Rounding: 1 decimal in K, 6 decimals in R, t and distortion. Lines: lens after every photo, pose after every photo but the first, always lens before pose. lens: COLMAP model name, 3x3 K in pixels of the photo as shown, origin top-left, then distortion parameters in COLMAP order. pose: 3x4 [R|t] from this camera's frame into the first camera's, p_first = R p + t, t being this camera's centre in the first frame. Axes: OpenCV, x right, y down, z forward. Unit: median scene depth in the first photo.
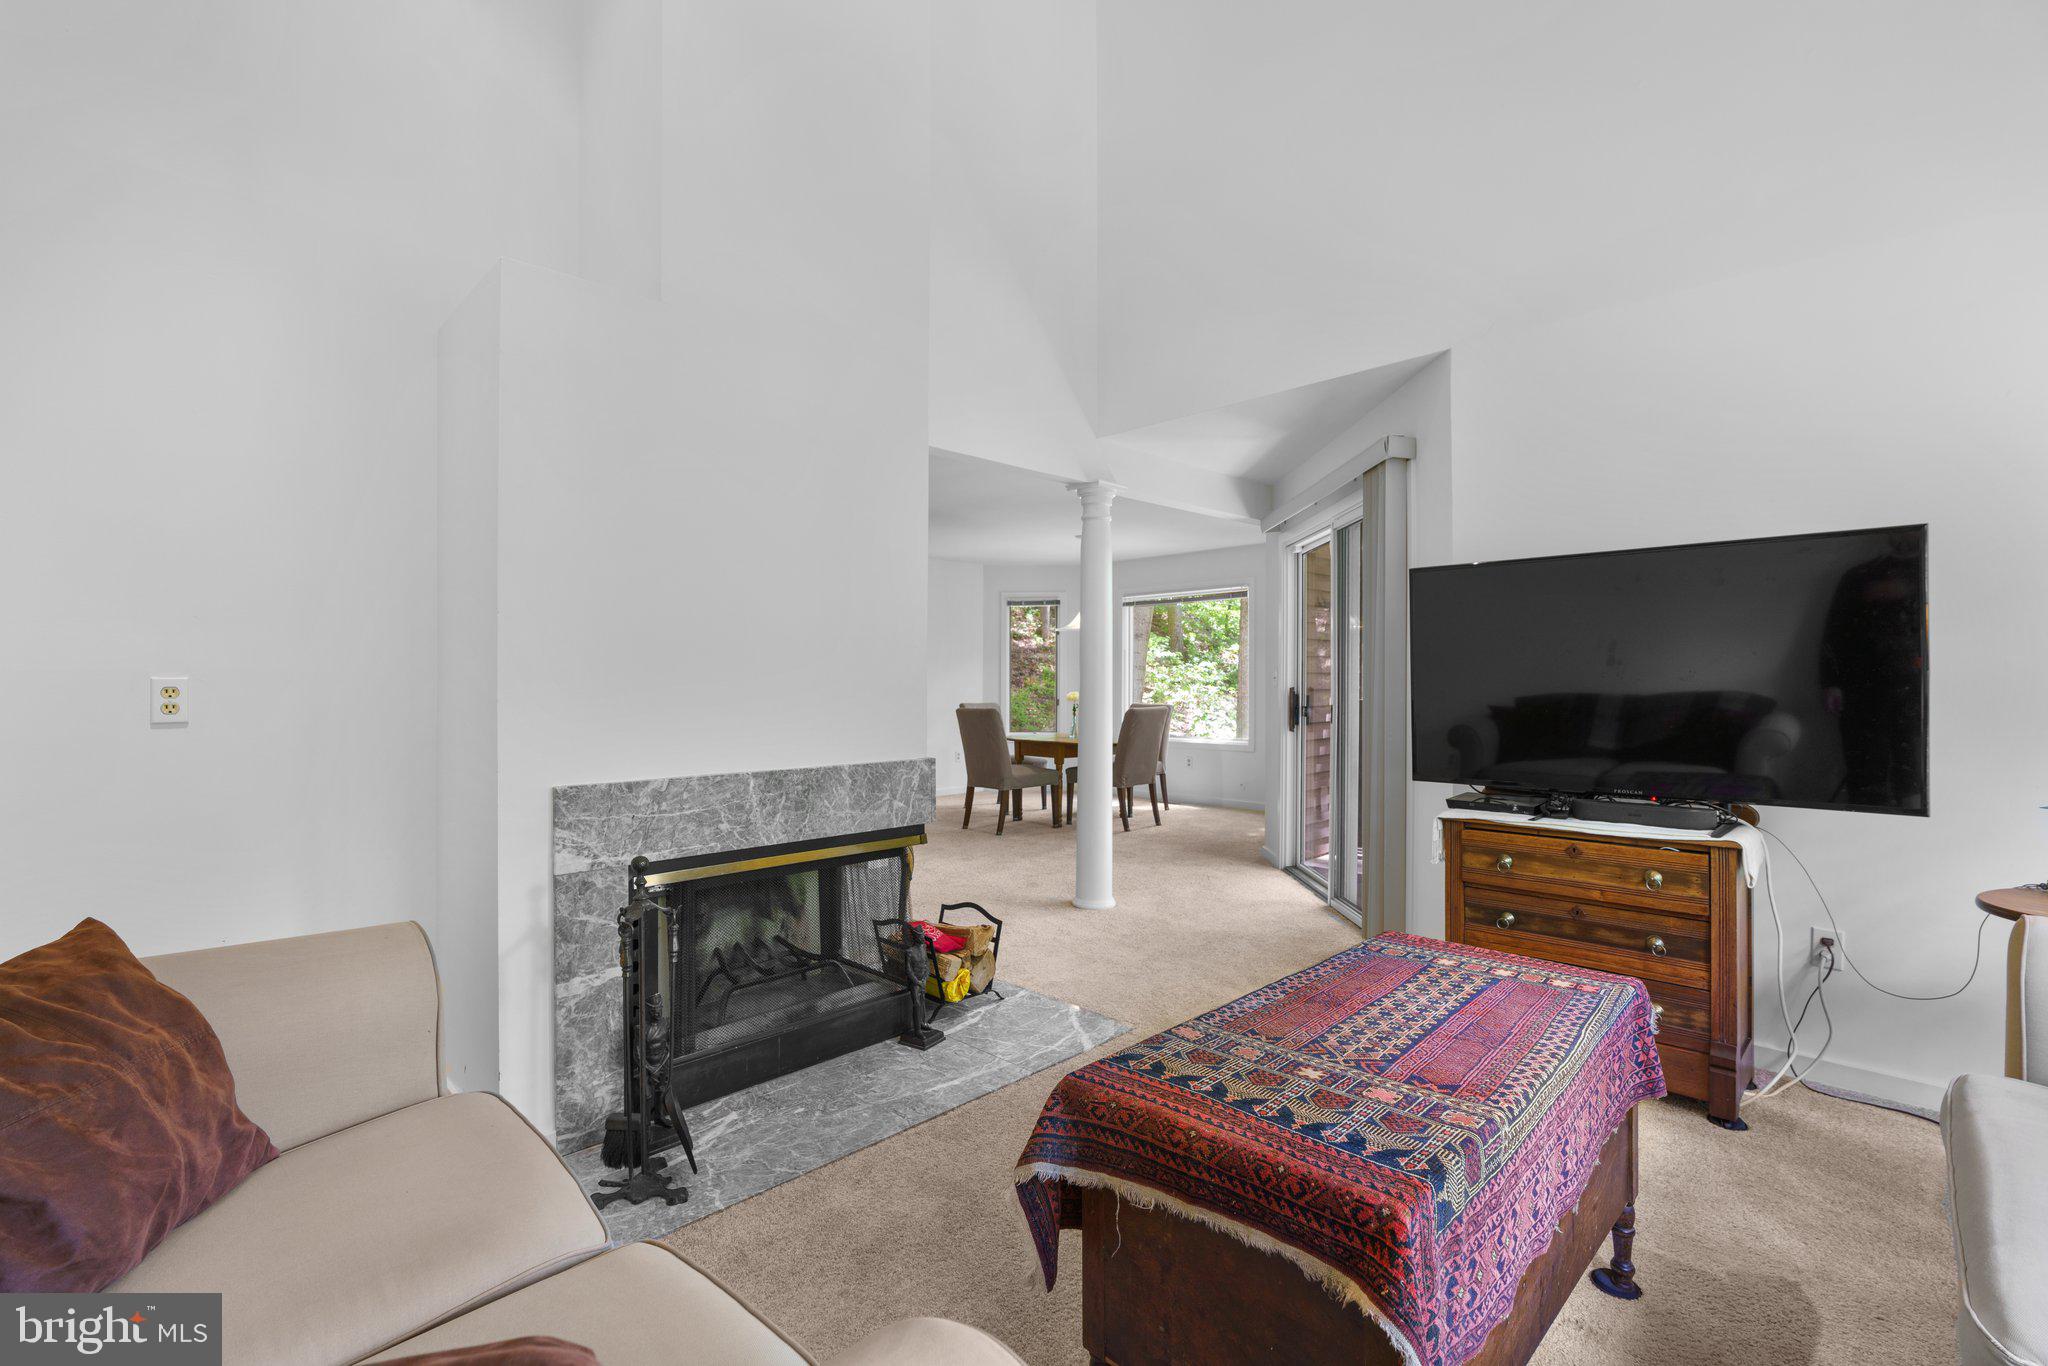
lens RADIAL K [[920.5, 0, 1012.5], [0, 920.5, 687.6], [0, 0, 1]] dist [-0.004080, 0.000647]
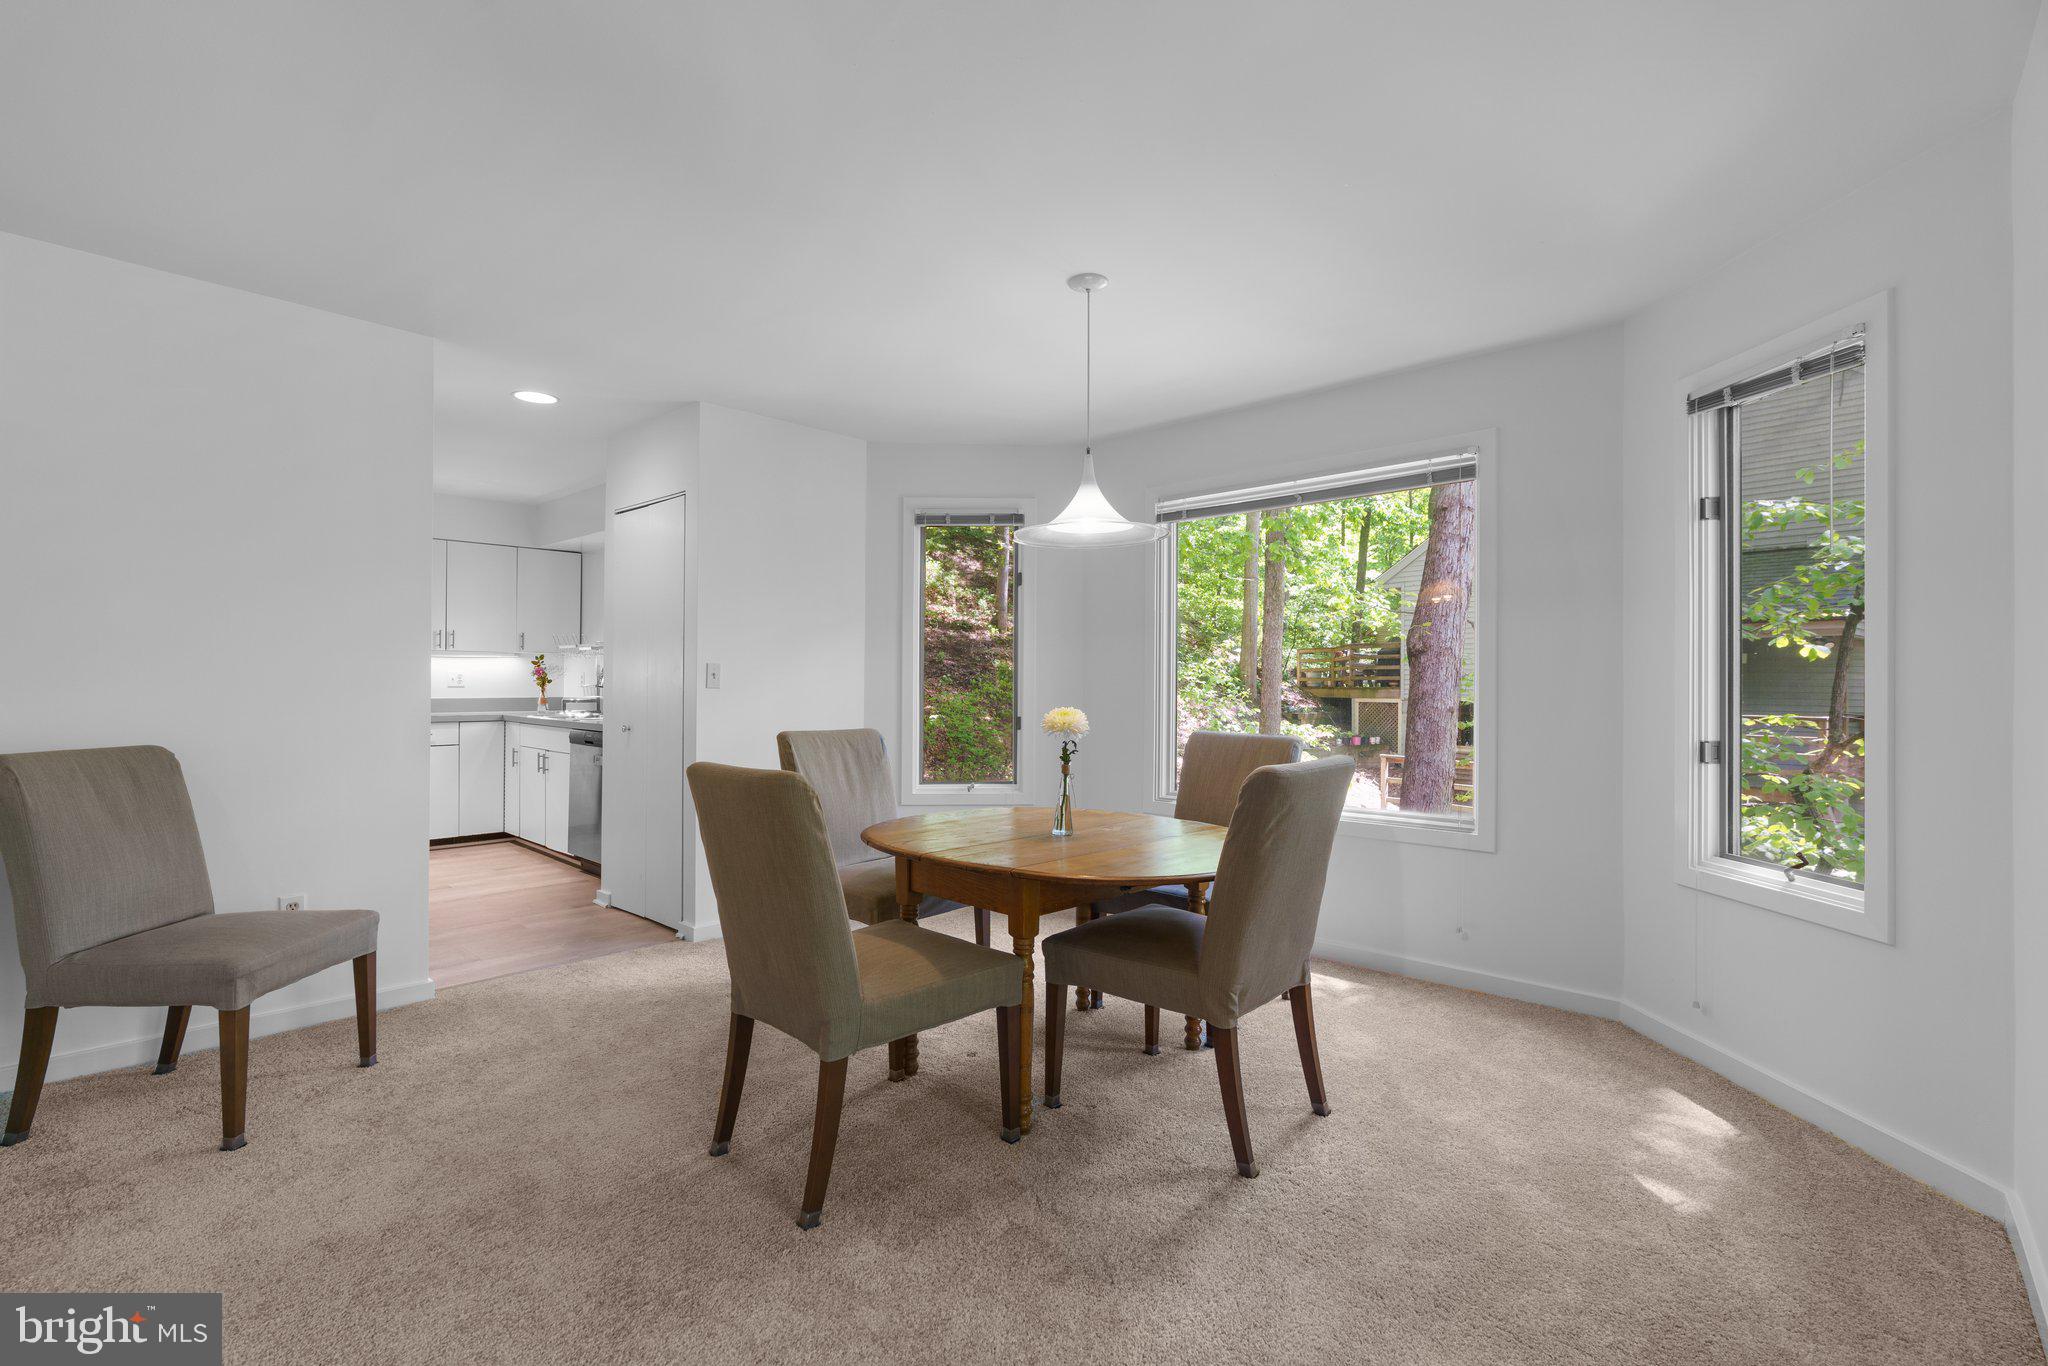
lens RADIAL K [[920.5, 0, 1012.5], [0, 920.5, 687.6], [0, 0, 1]] dist [-0.004080, 0.000647]
pose [[0.998969, 0.007194, 0.044823, 0.022632], [-0.007147, 0.999974, -0.001223, -0.002589], [-0.044831, 0.000901, 0.998994, 0.489134]]
